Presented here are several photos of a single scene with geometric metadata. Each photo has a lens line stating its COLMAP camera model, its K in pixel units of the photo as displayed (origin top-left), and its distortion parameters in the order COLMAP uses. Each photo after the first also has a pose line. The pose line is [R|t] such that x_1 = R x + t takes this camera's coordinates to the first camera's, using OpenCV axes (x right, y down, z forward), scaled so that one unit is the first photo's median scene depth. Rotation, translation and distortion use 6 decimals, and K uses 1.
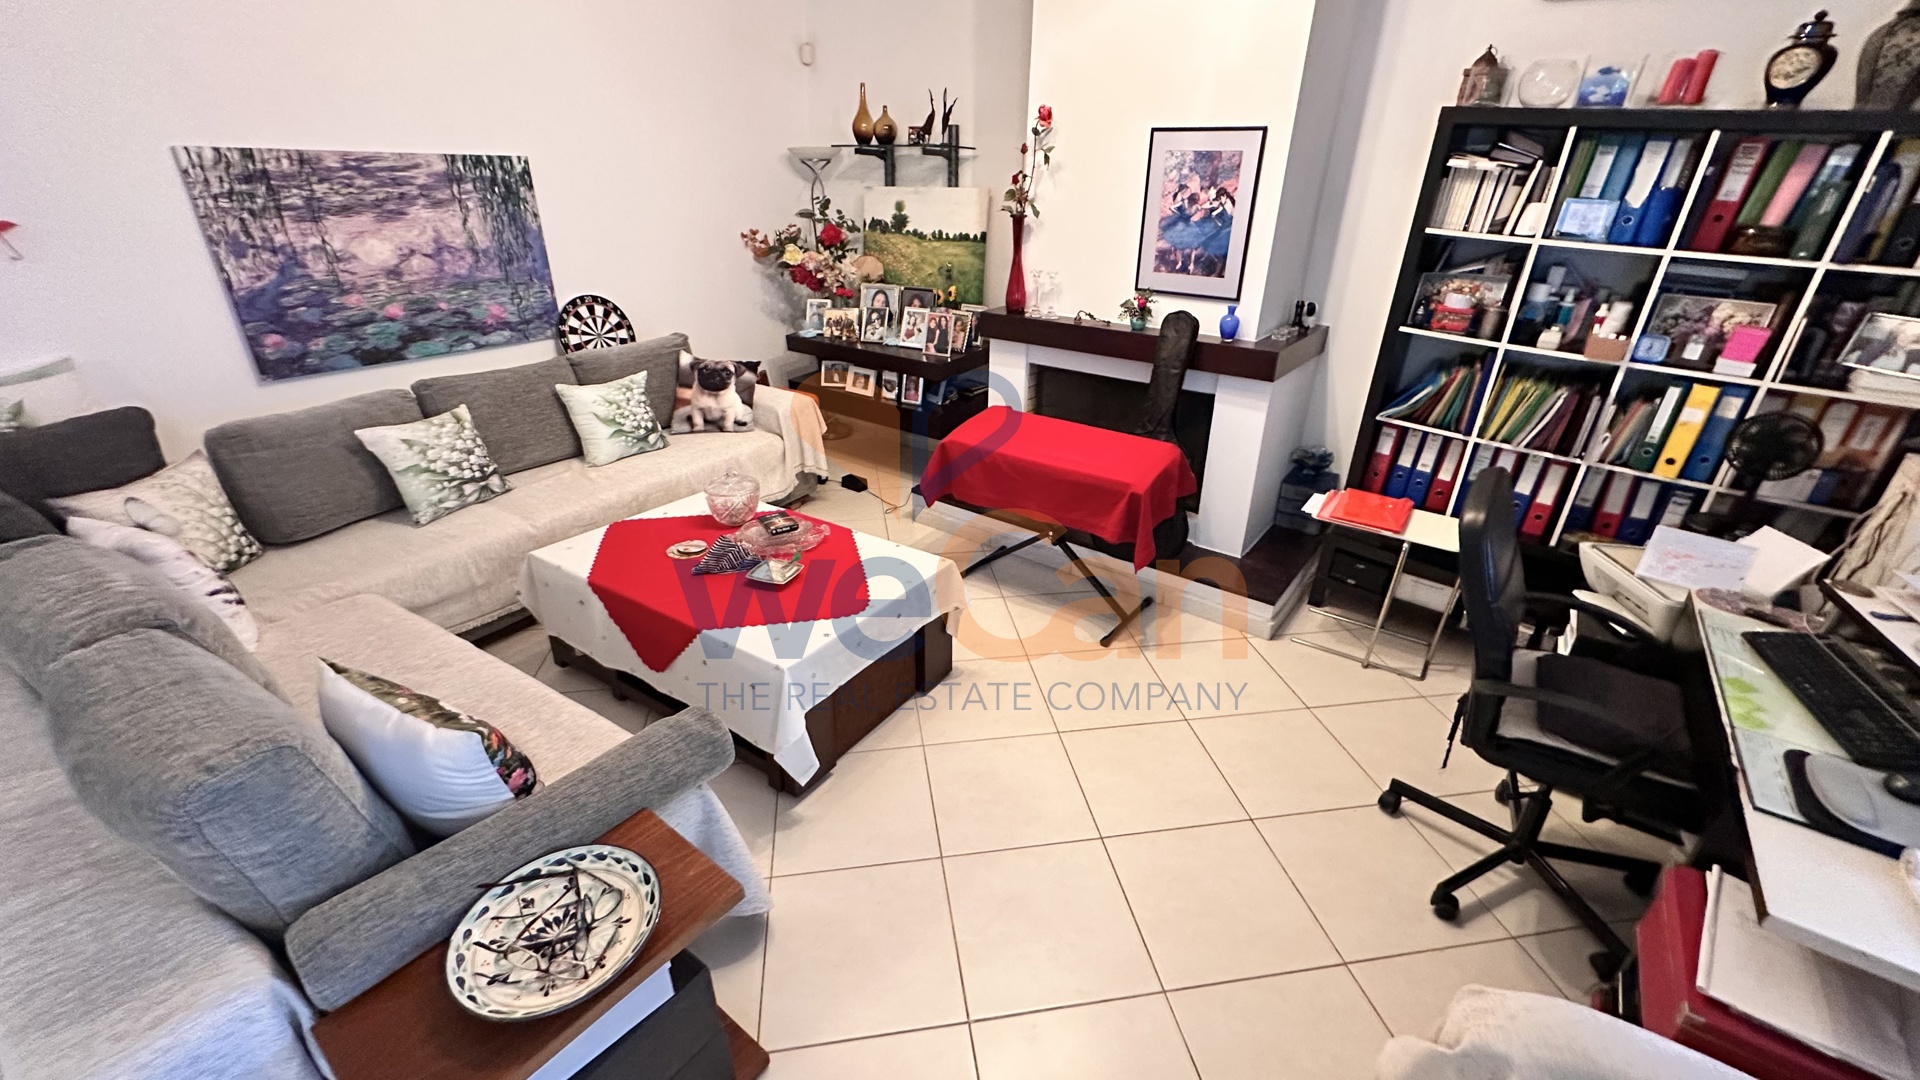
lens RADIAL K [[766.6, 0, 963.6], [0, 766.6, 537.1], [0, 0, 1]] dist [-0.001535, 0.000114]
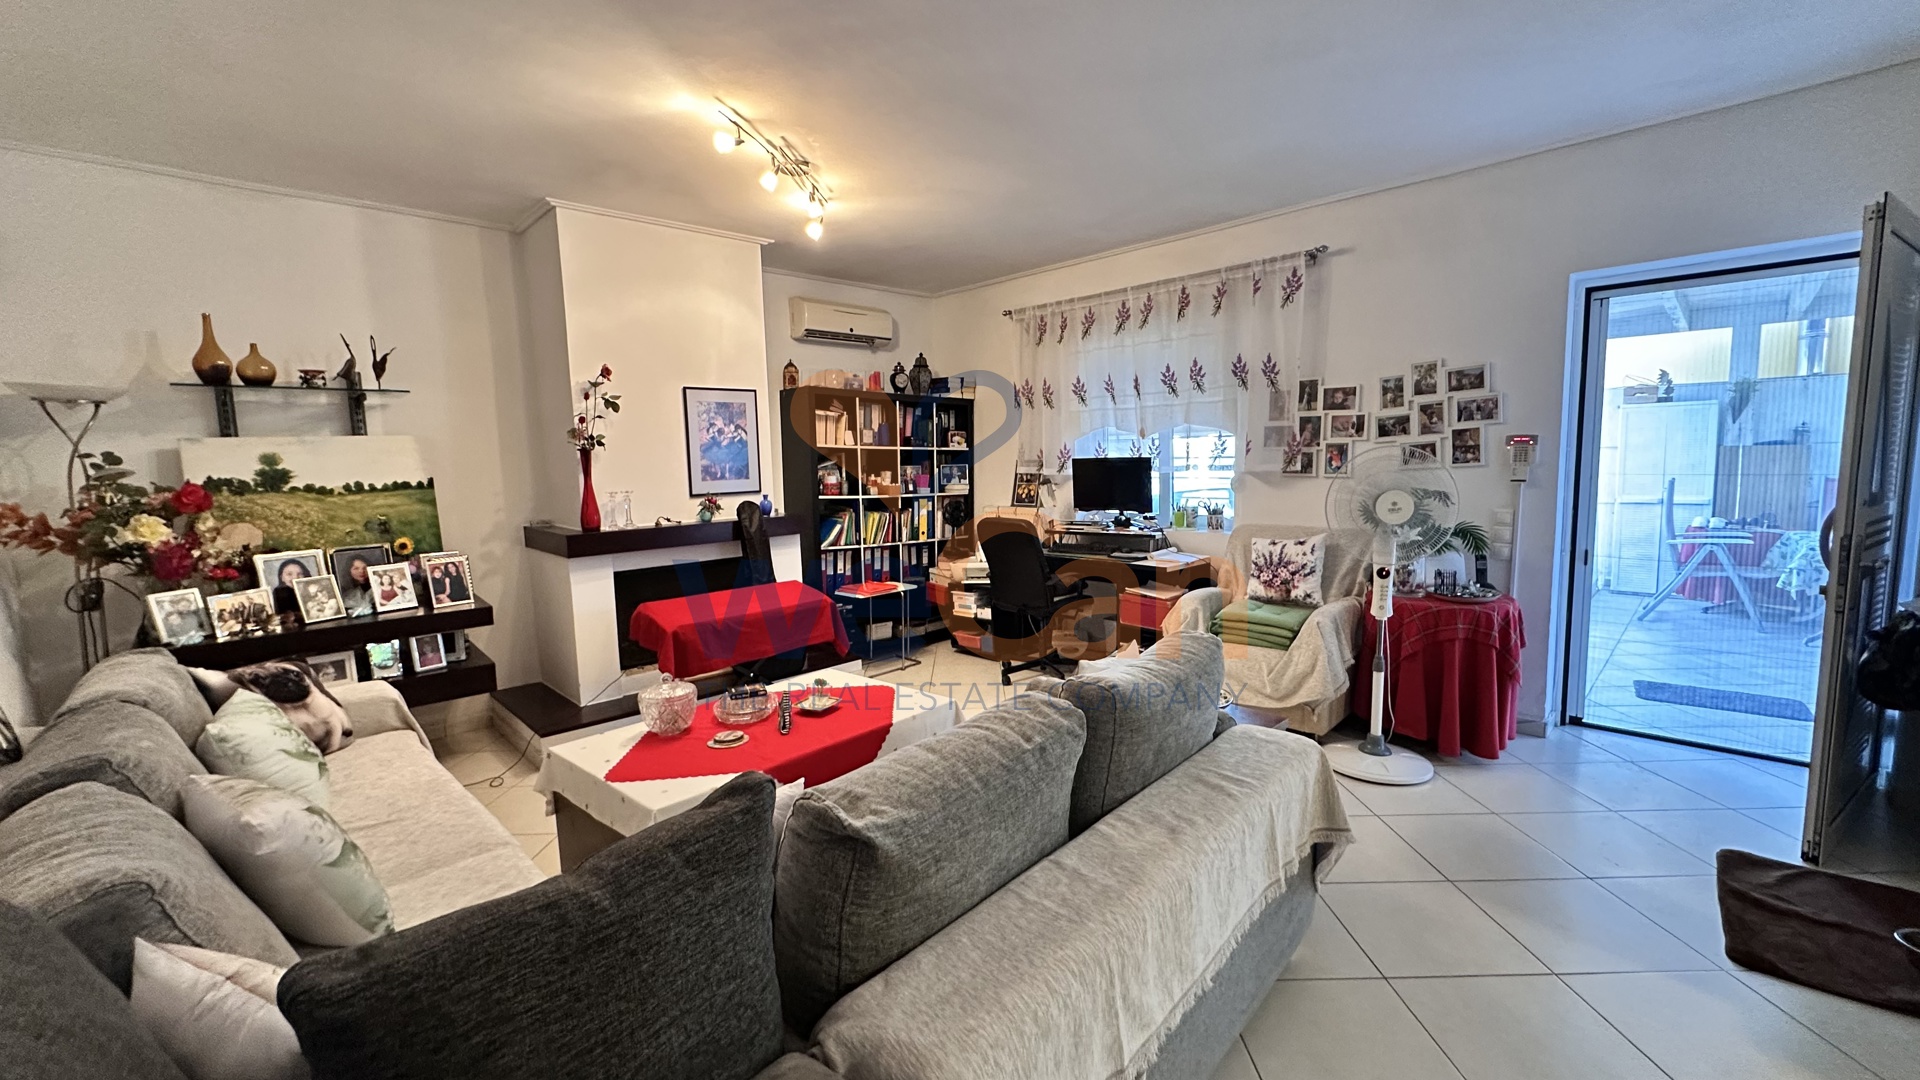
lens RADIAL K [[766.6, 0, 963.6], [0, 766.6, 537.1], [0, 0, 1]] dist [-0.001535, 0.000114]
pose [[0.165273, -0.126074, 0.978157, -0.861639], [0.453278, 0.890551, 0.038195, -0.080983], [-0.875913, 0.437064, 0.204330, 0.294107]]
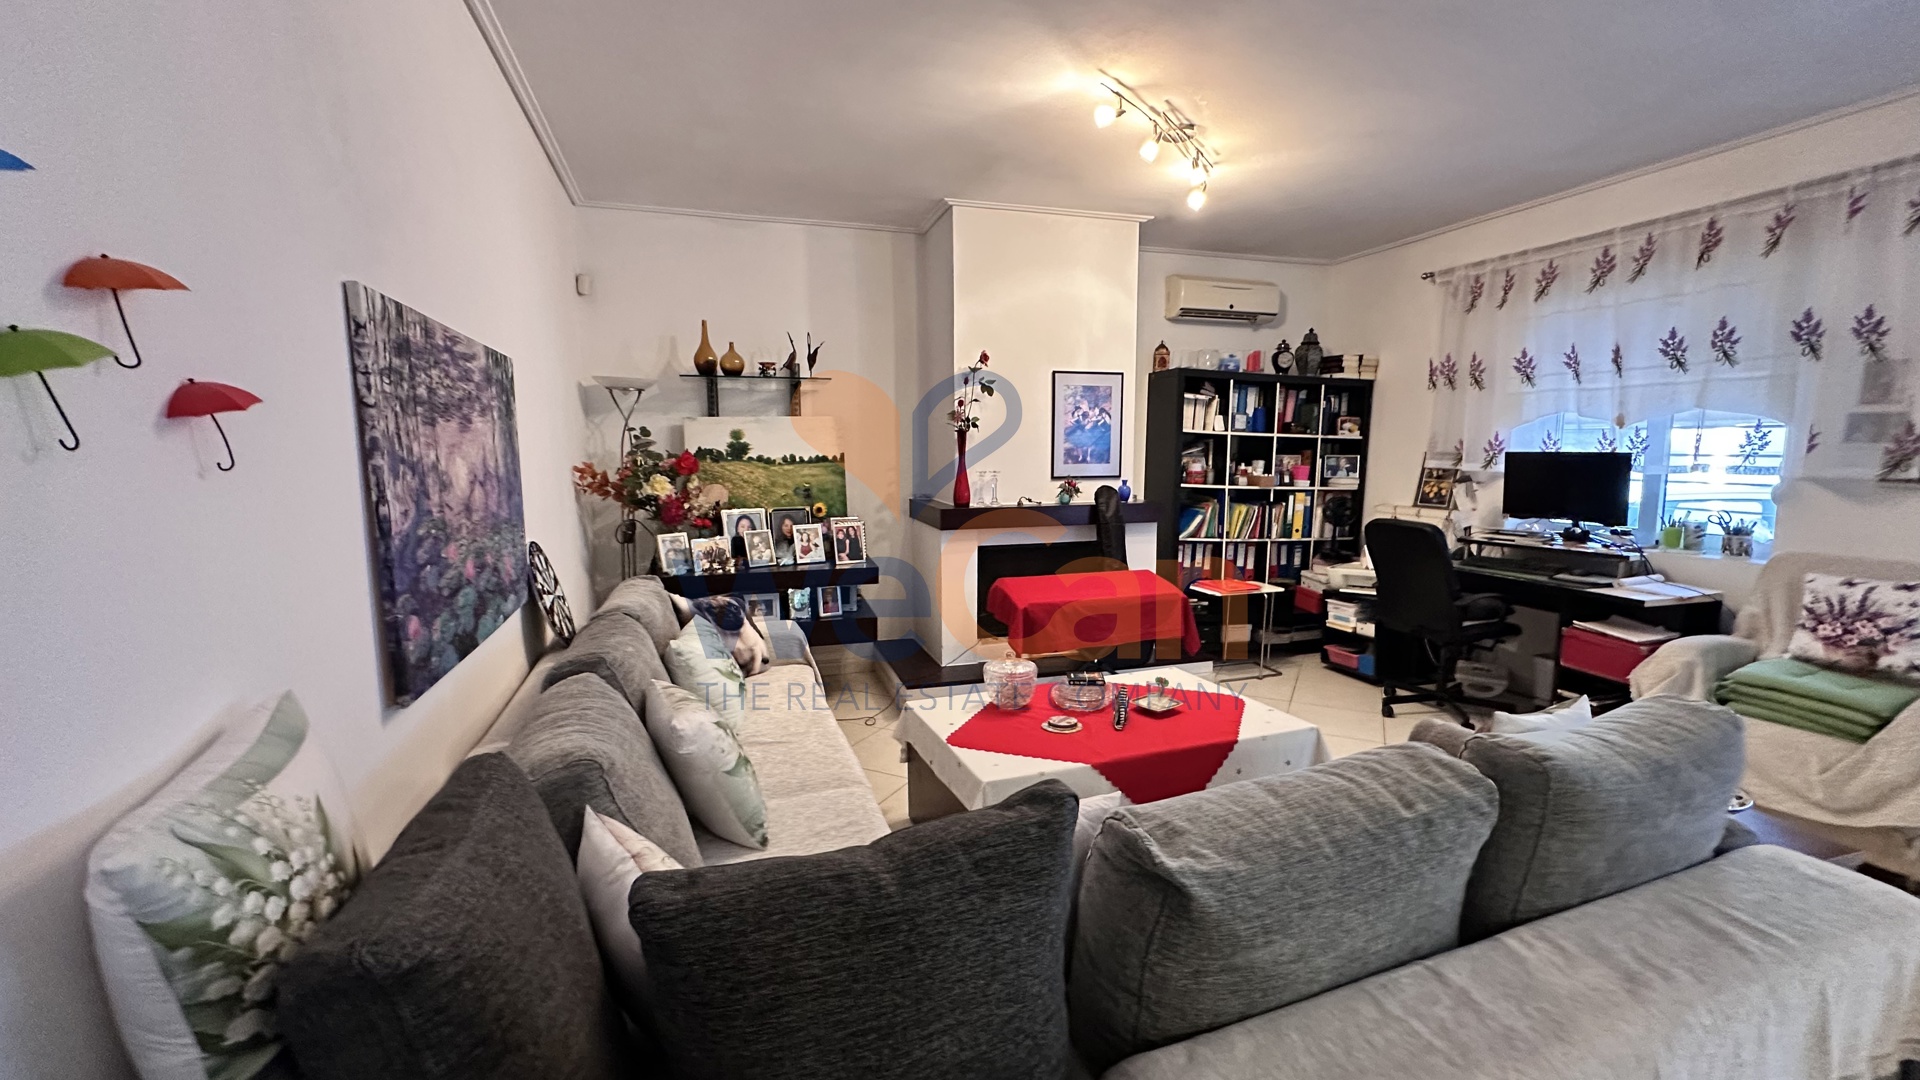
lens RADIAL K [[766.6, 0, 963.6], [0, 766.6, 537.1], [0, 0, 1]] dist [-0.001535, 0.000114]
pose [[0.596097, -0.112183, 0.795037, -0.822703], [0.358964, 0.922957, -0.138907, -0.079533], [-0.718202, 0.368191, 0.590442, 0.297557]]
